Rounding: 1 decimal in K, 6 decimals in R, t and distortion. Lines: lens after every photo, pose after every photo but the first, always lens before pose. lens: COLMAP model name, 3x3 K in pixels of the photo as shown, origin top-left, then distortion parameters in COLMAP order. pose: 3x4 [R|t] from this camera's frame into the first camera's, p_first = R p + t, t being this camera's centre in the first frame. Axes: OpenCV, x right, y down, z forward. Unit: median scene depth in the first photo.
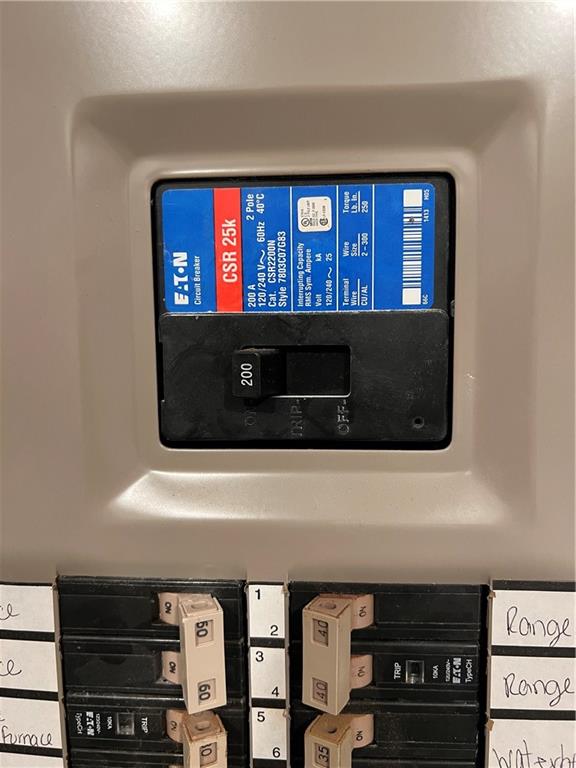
lens RADIAL K [[577.0, 0, 292.0], [0, 577.0, 382.2], [0, 0, 1]] dist [-0.013911, -0.036291]
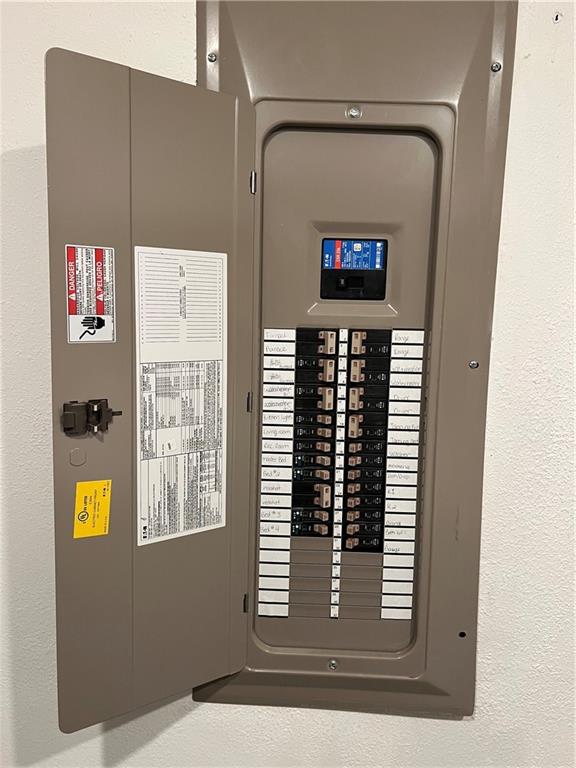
lens RADIAL K [[577.0, 0, 282.9], [0, 577.0, 383.9], [0, 0, 1]] dist [-0.013911, -0.036291]
pose [[0.997358, 0.012238, 0.071606, -0.857058], [-0.020711, 0.992700, 0.118821, 0.252563], [-0.069629, -0.119990, 0.990330, -3.585476]]
